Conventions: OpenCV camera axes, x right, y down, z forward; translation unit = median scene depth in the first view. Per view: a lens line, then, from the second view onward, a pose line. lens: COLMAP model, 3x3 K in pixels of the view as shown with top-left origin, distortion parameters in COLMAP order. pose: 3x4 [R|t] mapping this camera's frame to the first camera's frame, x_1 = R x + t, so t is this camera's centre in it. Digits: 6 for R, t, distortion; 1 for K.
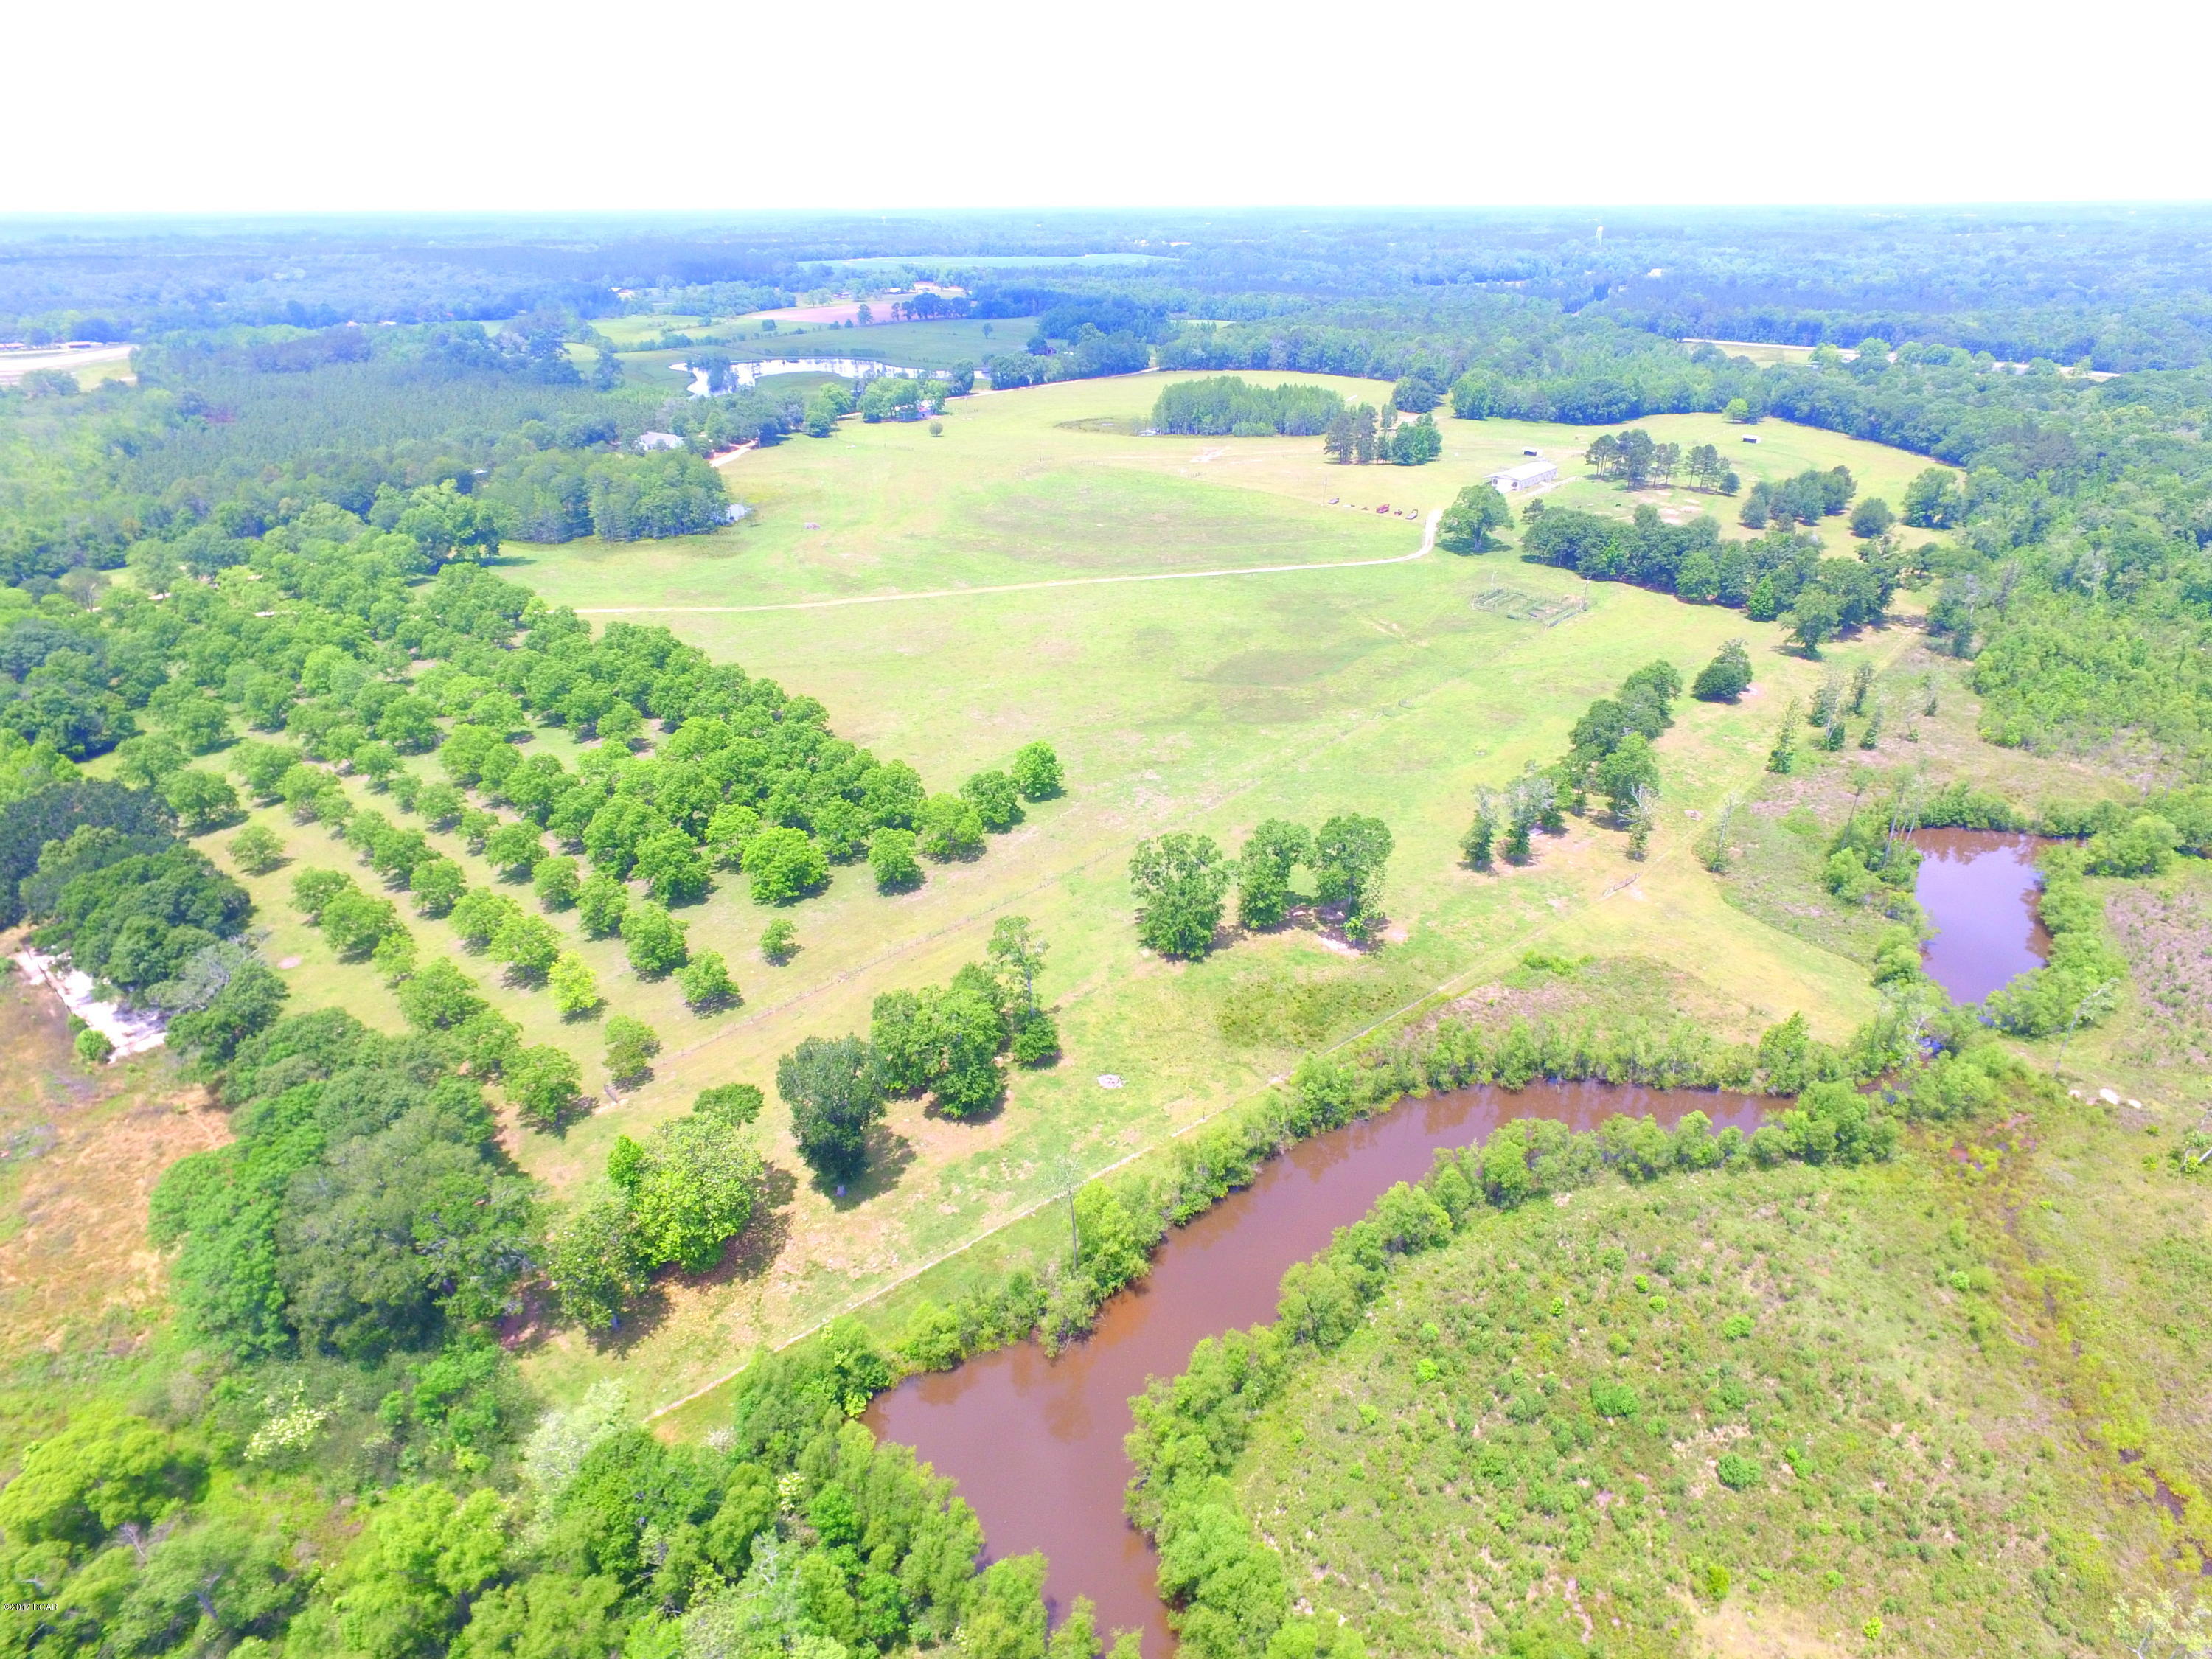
lens RADIAL K [[1290.8, 0, 1106.0], [0, 1290.8, 829.5], [0, 0, 1]] dist [-0.011843, 0.013791]
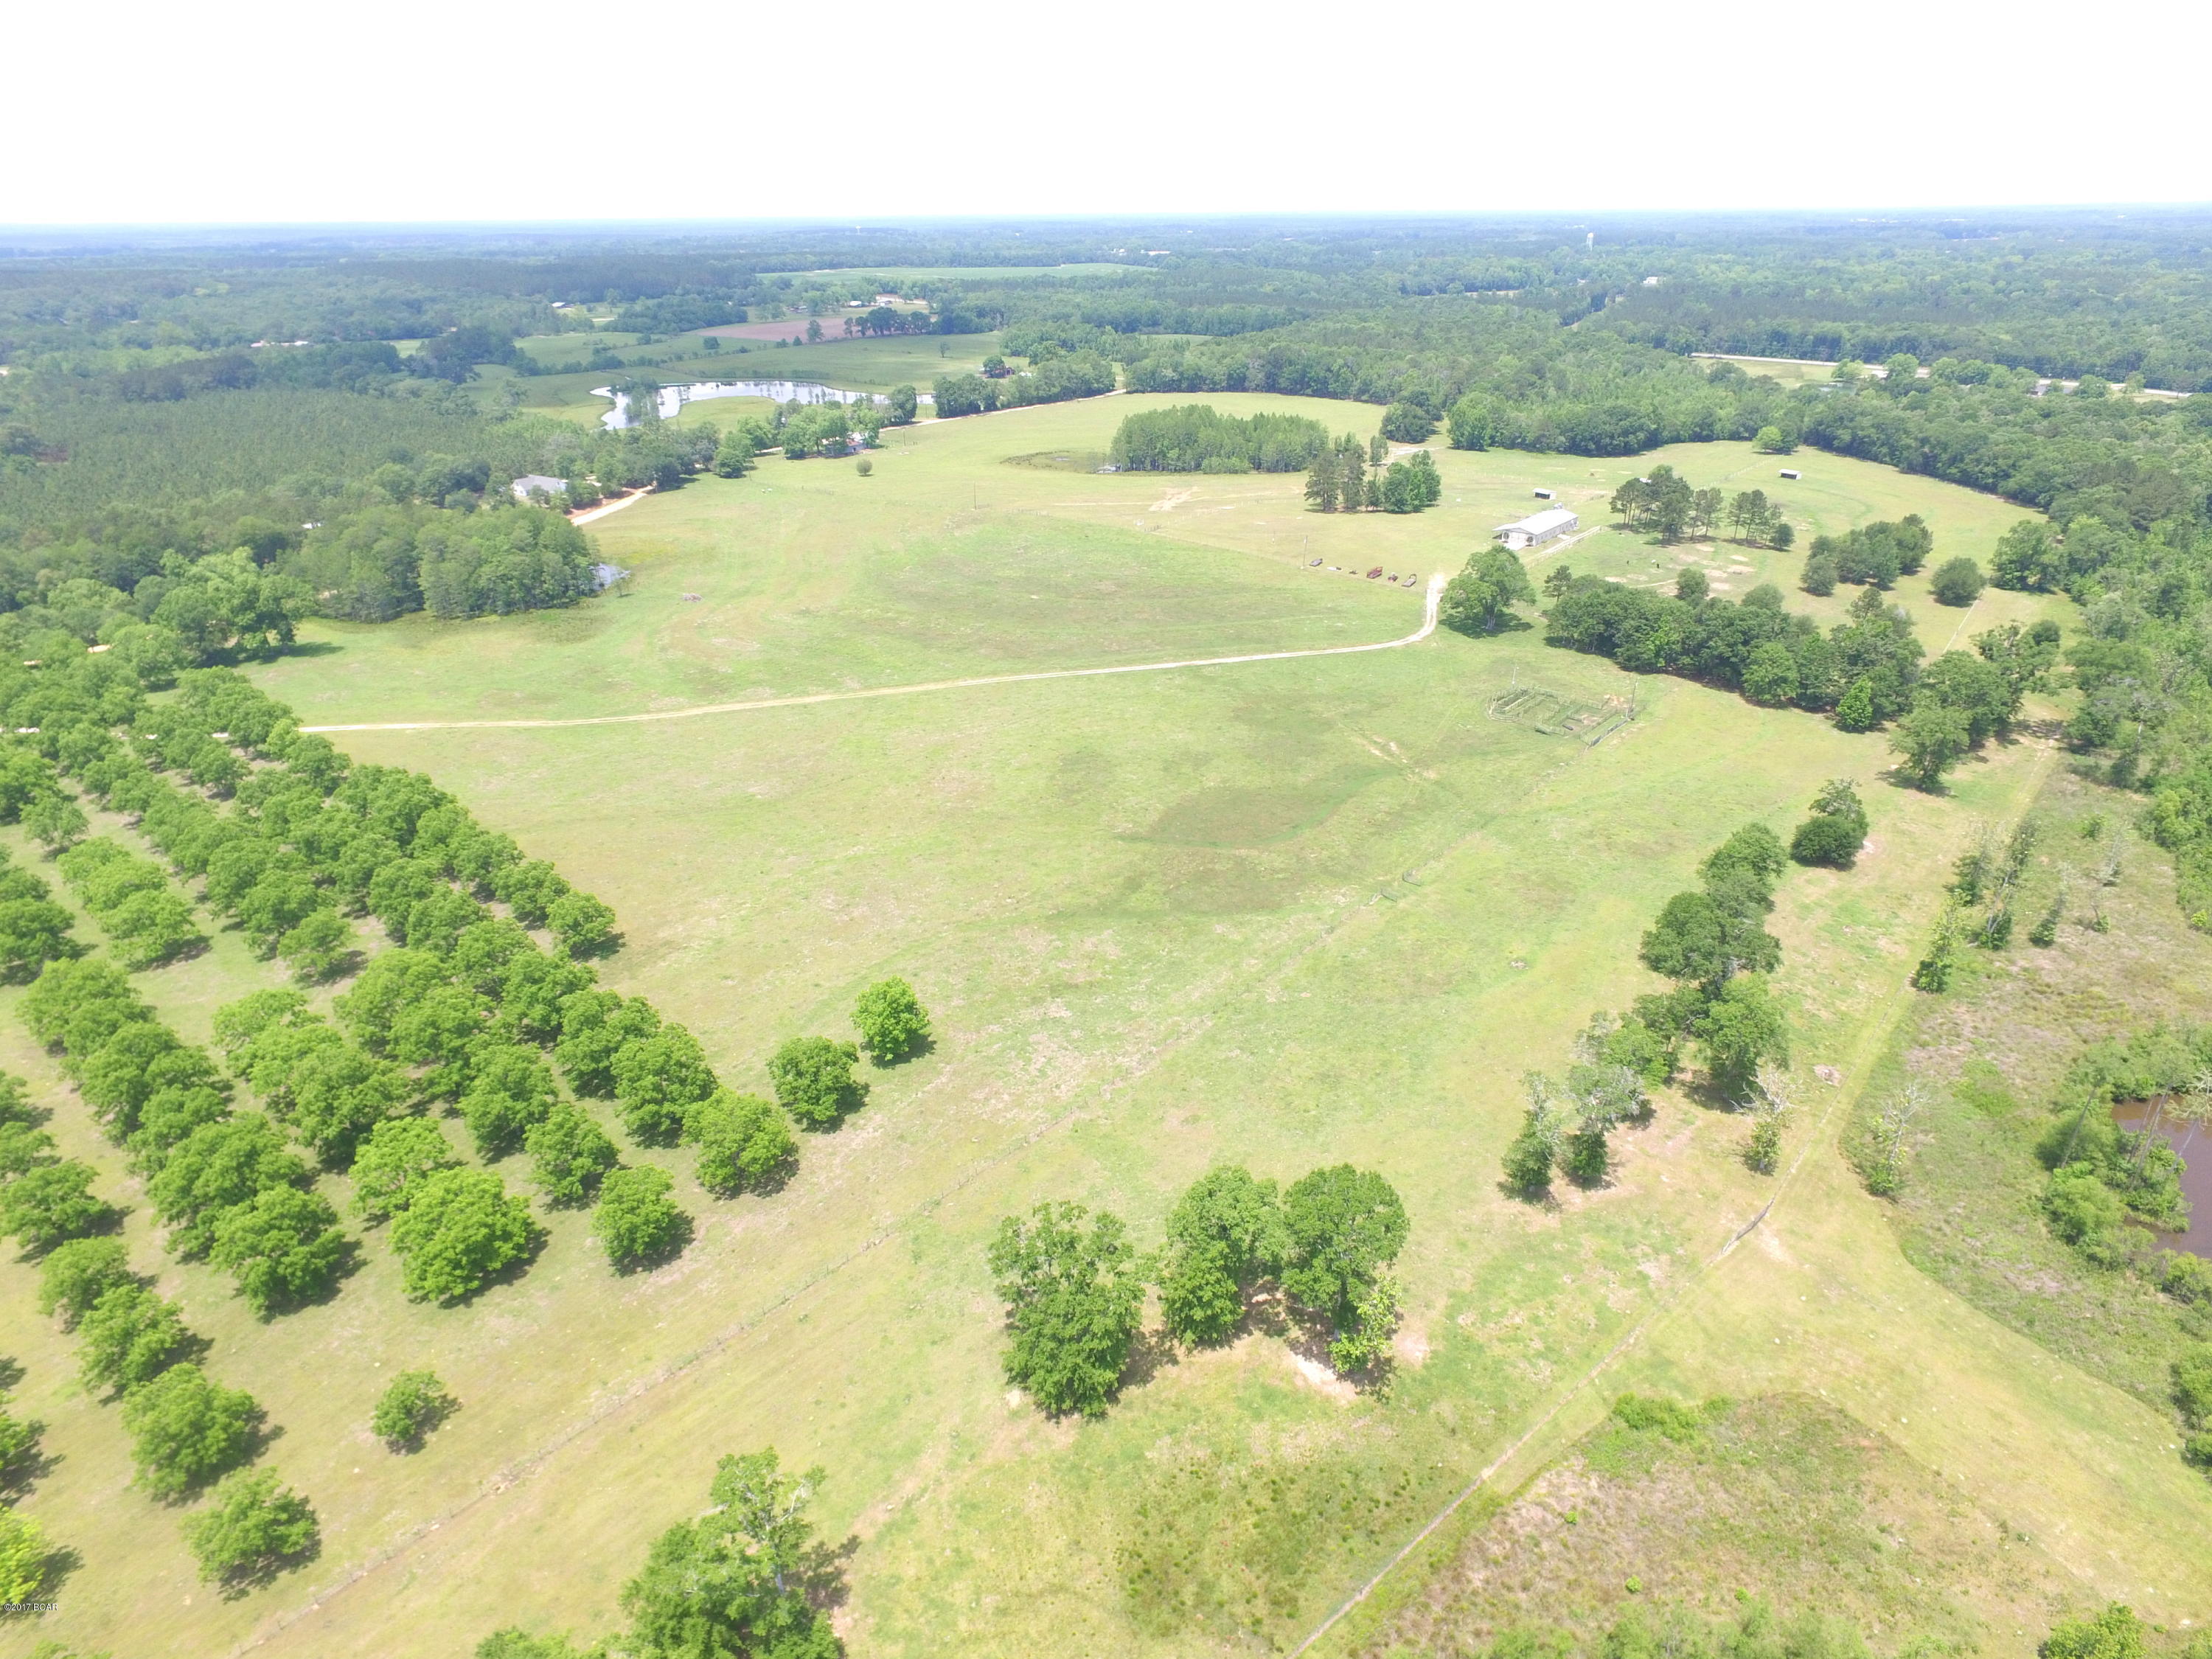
lens RADIAL K [[1290.8, 0, 1106.0], [0, 1290.8, 829.5], [0, 0, 1]] dist [-0.011843, 0.013791]
pose [[0.999934, -0.008048, 0.008234, 0.032347], [0.008091, 0.999953, -0.005268, -0.079257], [-0.008191, 0.005334, 0.999952, 0.166178]]
